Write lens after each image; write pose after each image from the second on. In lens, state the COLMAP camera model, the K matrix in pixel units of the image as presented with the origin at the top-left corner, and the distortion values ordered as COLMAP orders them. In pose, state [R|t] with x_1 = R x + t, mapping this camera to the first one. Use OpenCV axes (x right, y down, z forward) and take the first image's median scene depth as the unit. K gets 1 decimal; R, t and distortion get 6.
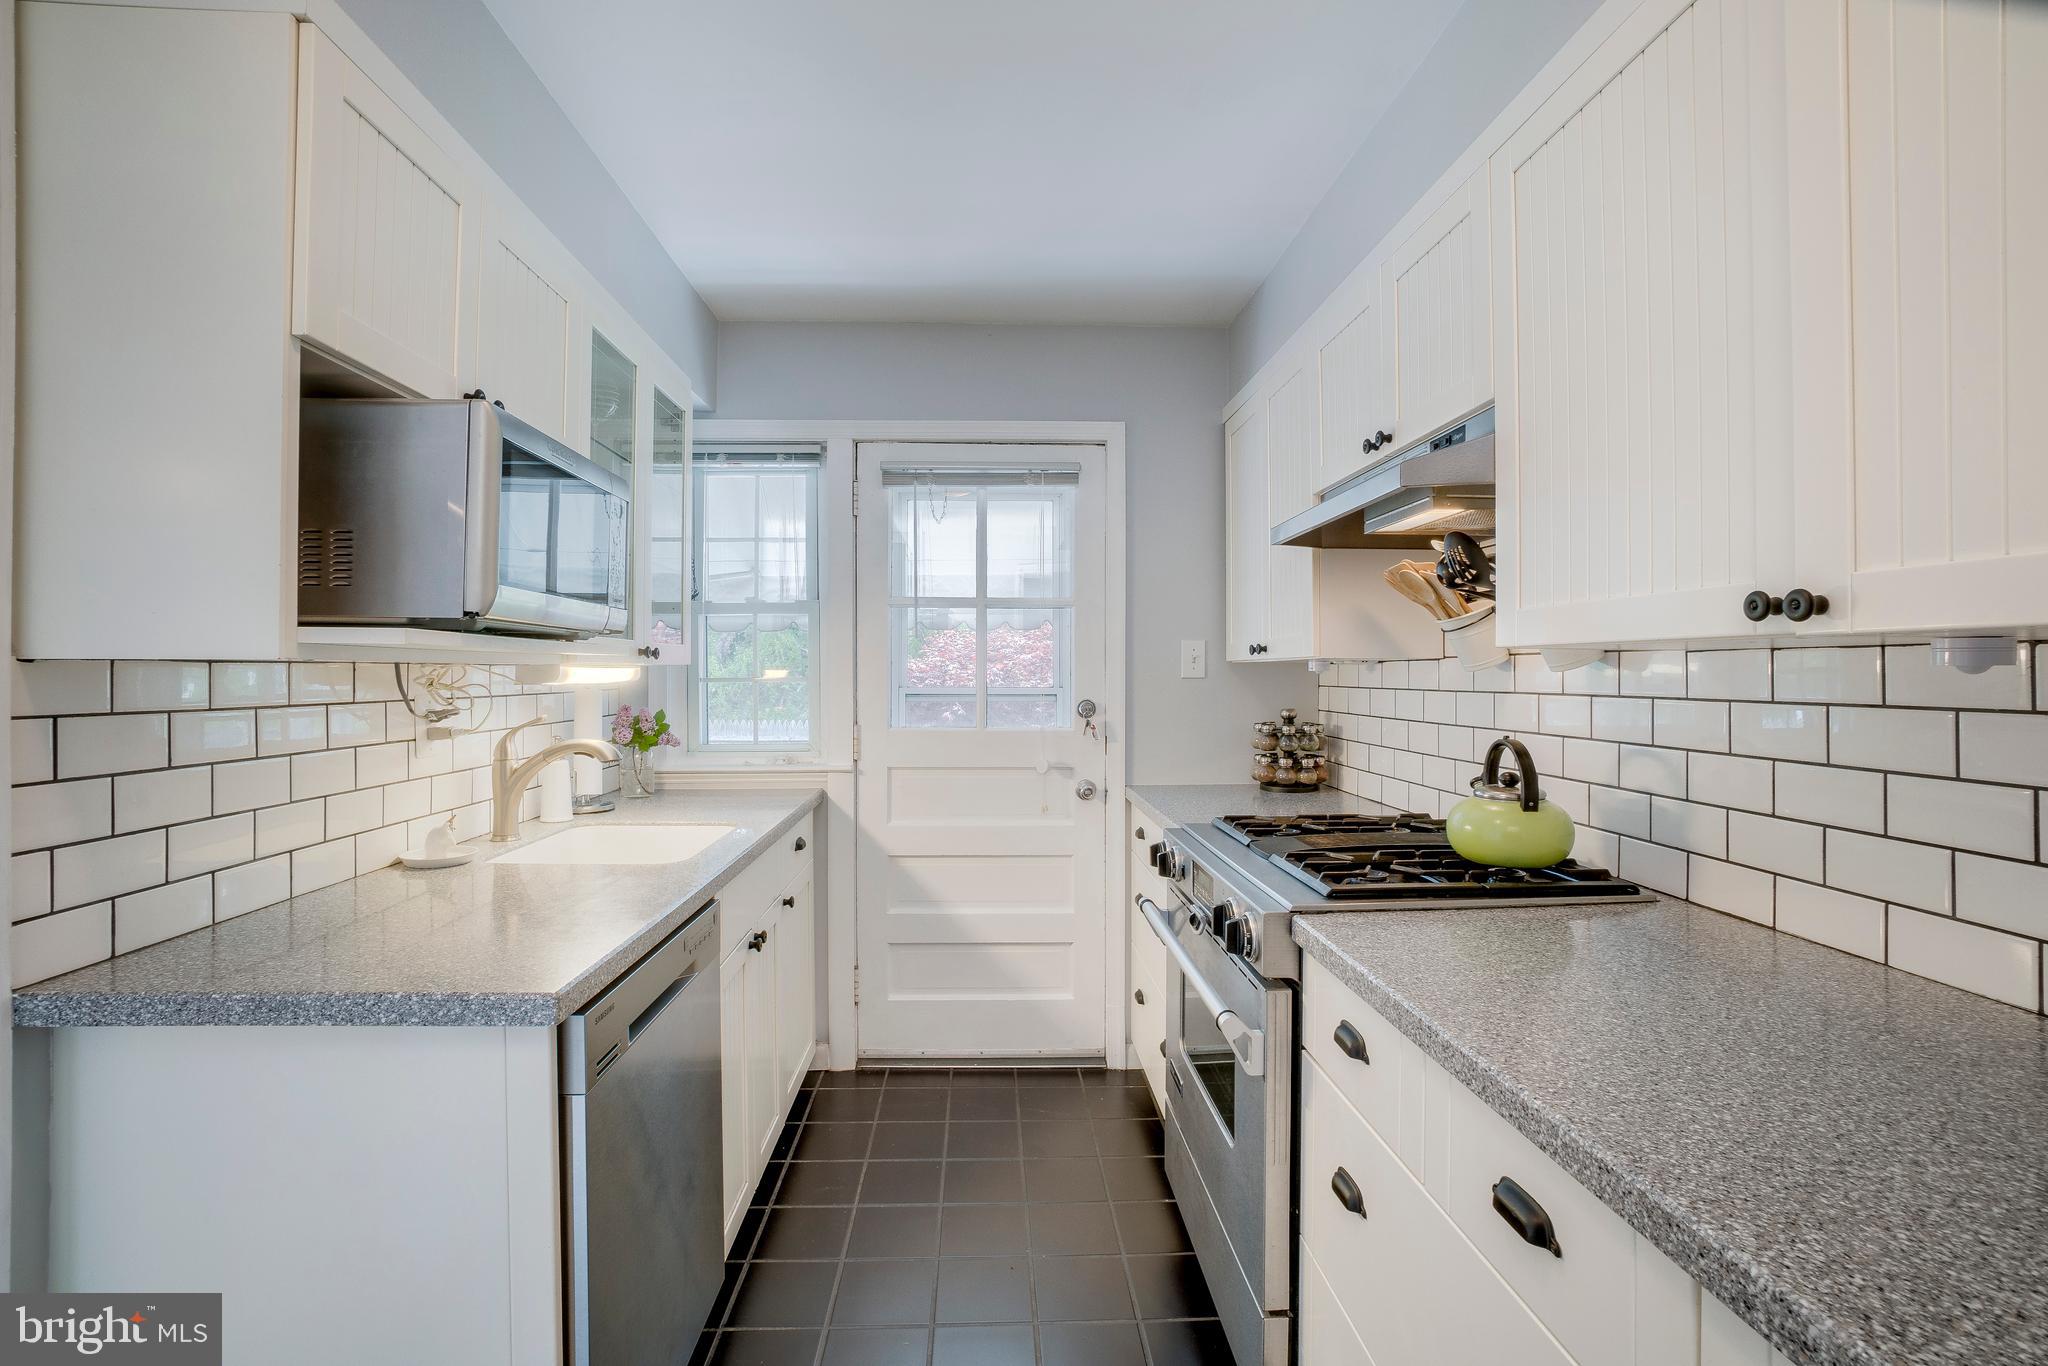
lens RADIAL K [[896.4, 0, 1024.1], [0, 896.4, 676.5], [0, 0, 1]] dist [-0.053668, 0.015857]
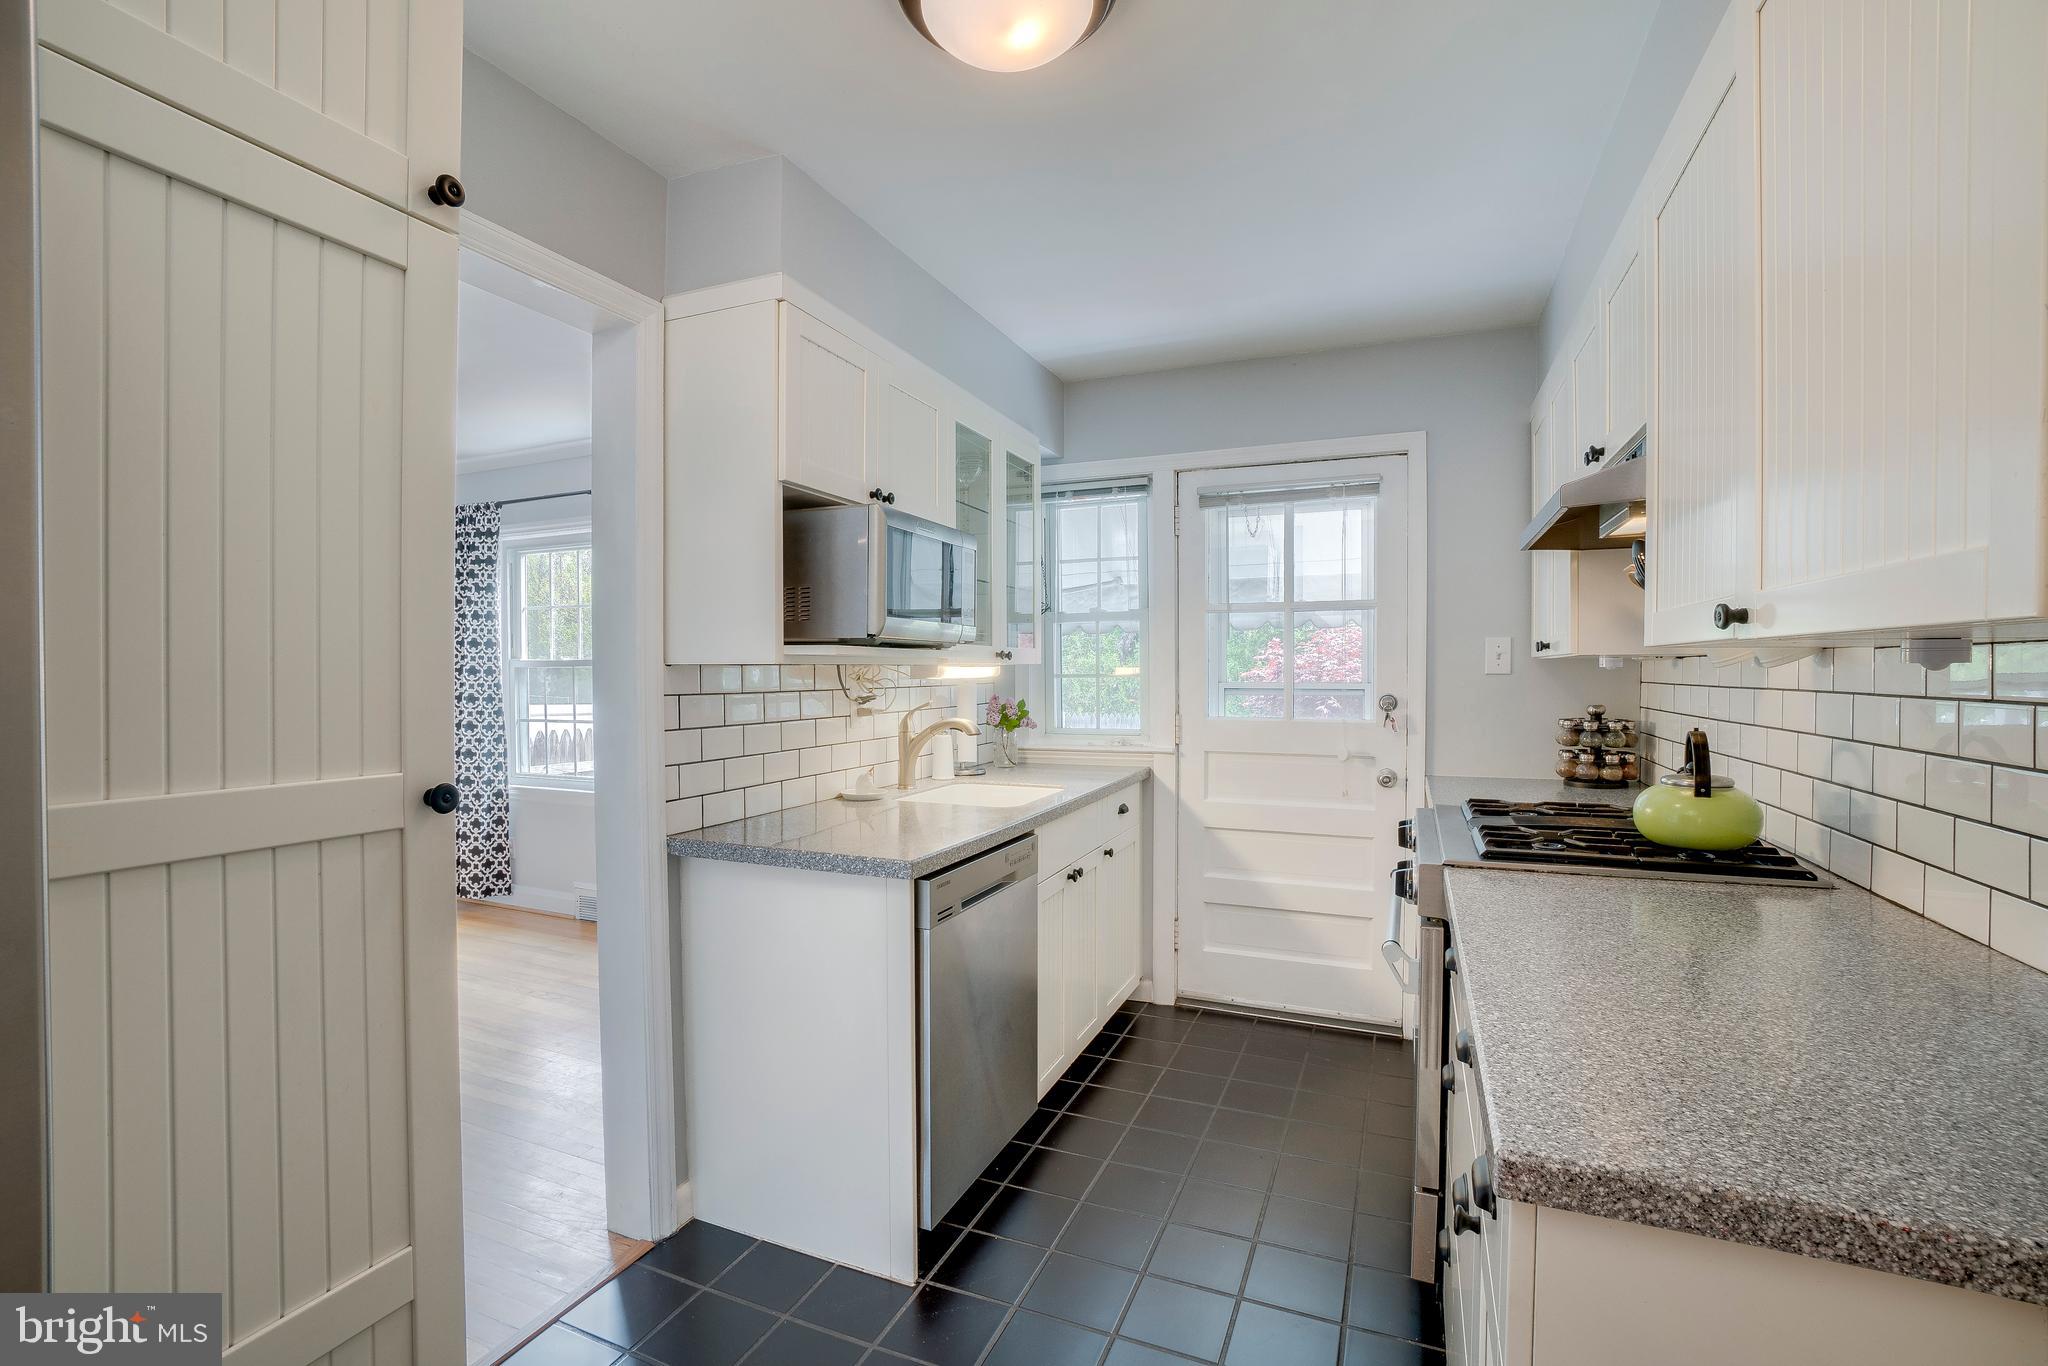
lens RADIAL K [[896.4, 0, 1038.3], [0, 896.4, 700.4], [0, 0, 1]] dist [-0.053668, 0.015857]
pose [[0.912817, 0.010758, -0.408228, 0.192053], [0.001894, 0.999531, 0.030575, -0.000190], [0.408365, -0.028682, 0.912368, -0.226673]]
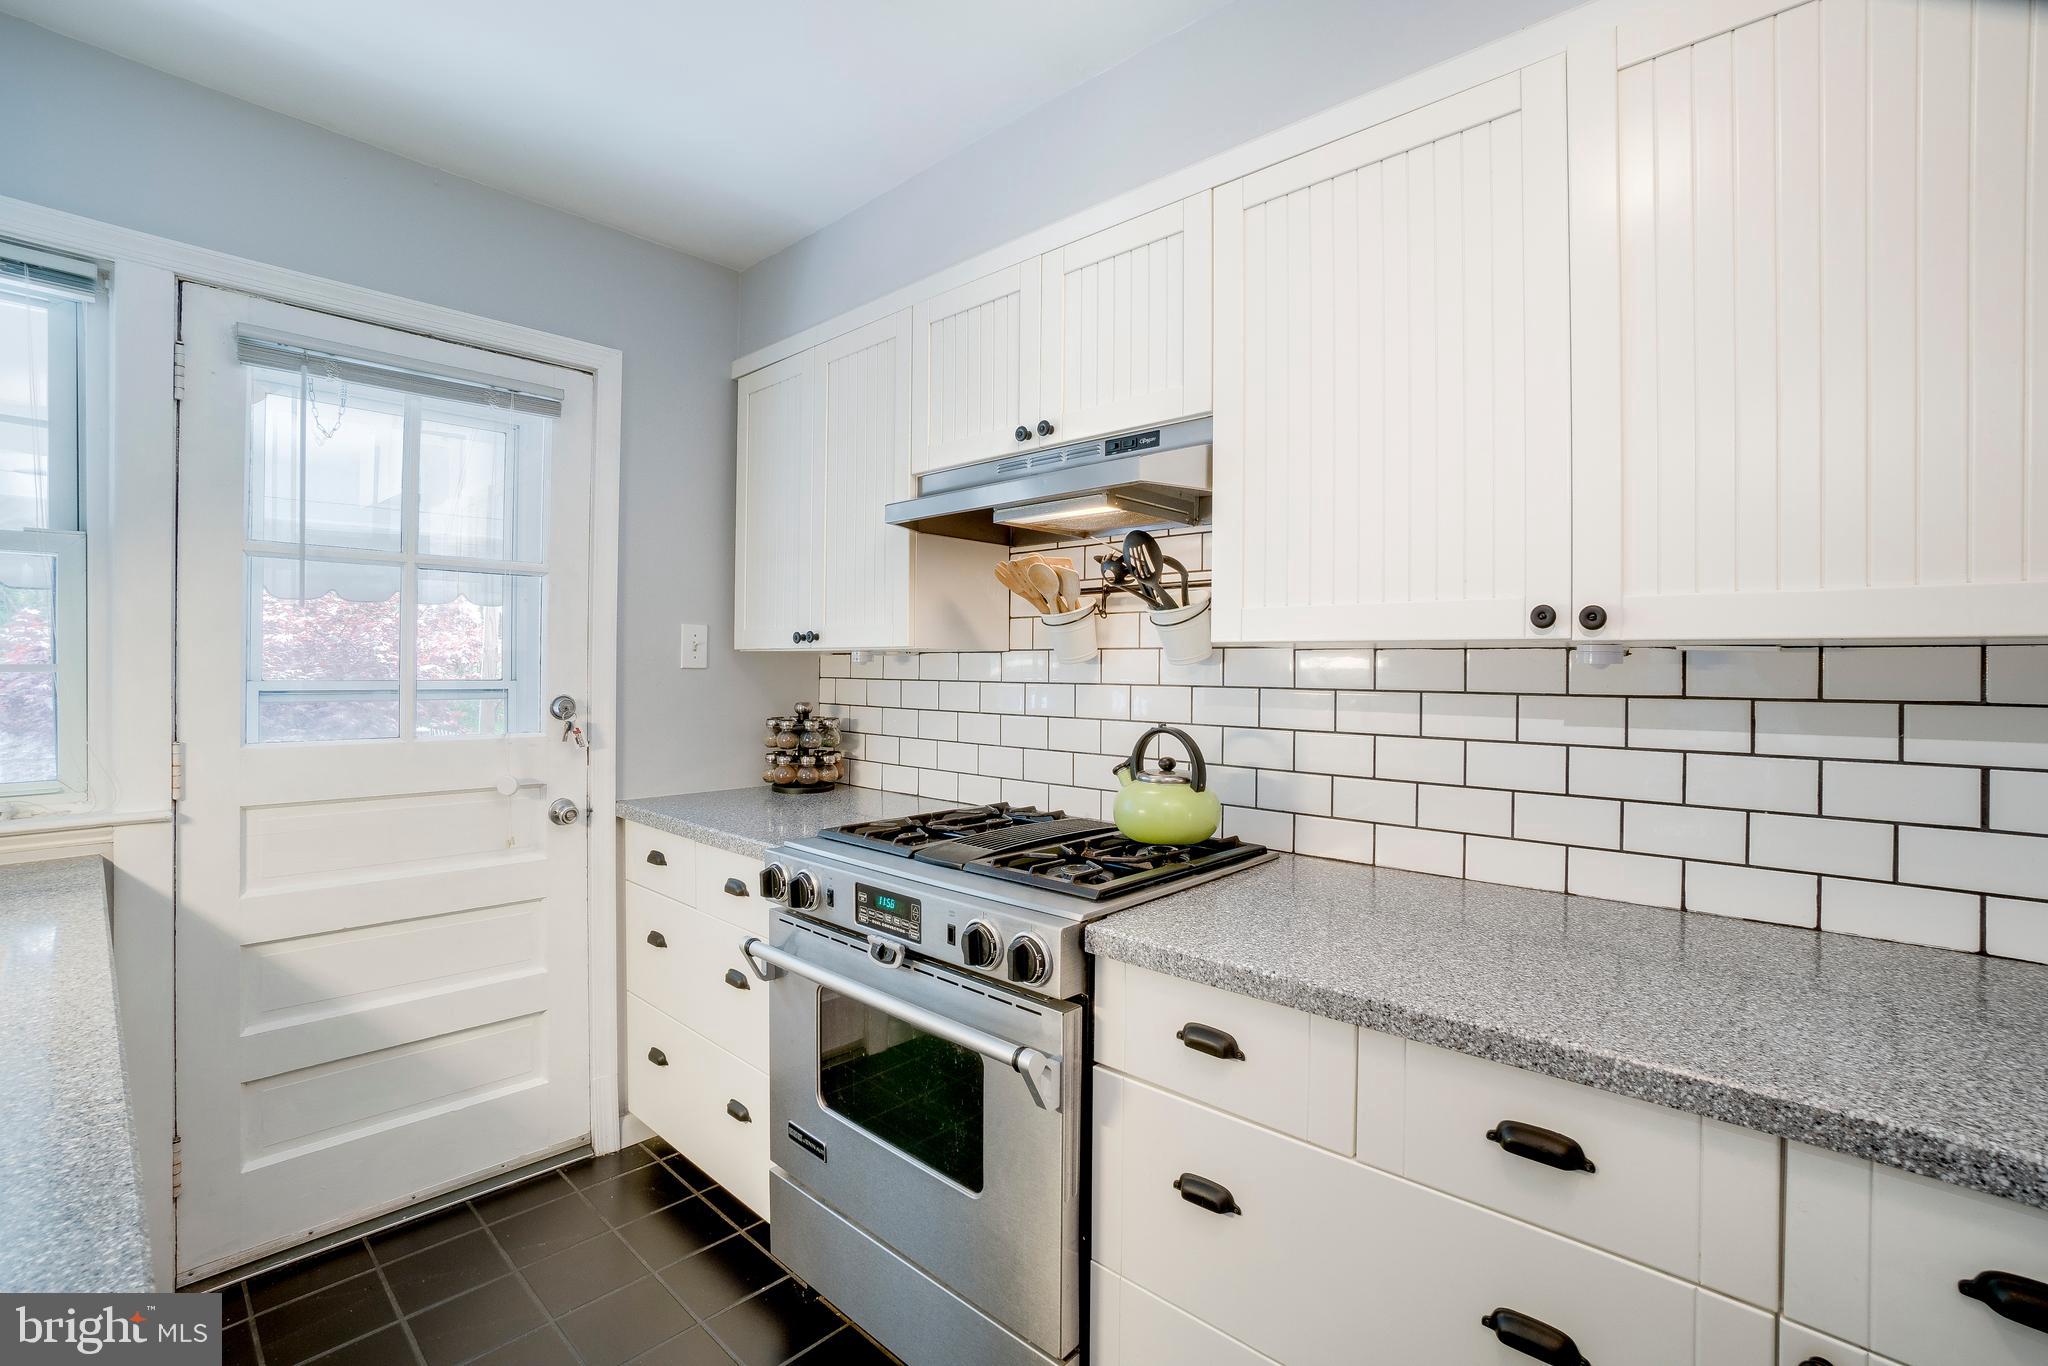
lens RADIAL K [[896.4, 0, 1013.9], [0, 896.4, 675.9], [0, 0, 1]] dist [-0.053668, 0.015857]
pose [[0.718183, -0.000723, 0.695854, -0.287508], [-0.005862, 0.999958, 0.007089, 0.001068], [-0.695830, -0.009170, 0.718148, 0.274023]]
